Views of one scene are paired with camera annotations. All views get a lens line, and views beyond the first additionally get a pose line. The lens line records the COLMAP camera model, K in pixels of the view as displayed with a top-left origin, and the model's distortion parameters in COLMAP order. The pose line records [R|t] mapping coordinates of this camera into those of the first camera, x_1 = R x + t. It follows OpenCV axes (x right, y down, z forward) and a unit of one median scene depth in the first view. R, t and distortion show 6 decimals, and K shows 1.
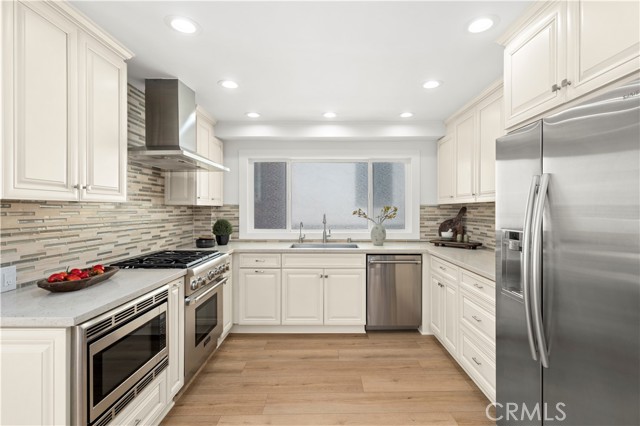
lens RADIAL K [[299.8, 0, 321.7], [0, 299.8, 213.4], [0, 0, 1]] dist [0.012302, 0.001075]
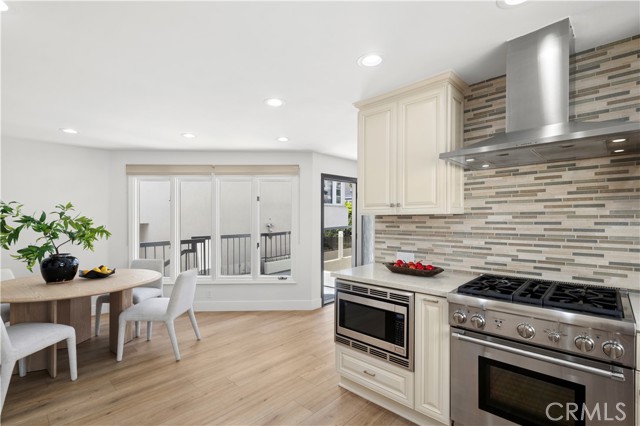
lens RADIAL K [[299.8, 0, 321.3], [0, 299.8, 214.2], [0, 0, 1]] dist [0.012302, 0.001075]
pose [[-0.681882, -0.006422, -0.731434, 0.350900], [-0.003444, 0.999979, -0.005569, -0.021920], [0.731454, -0.001278, -0.681890, 1.122256]]
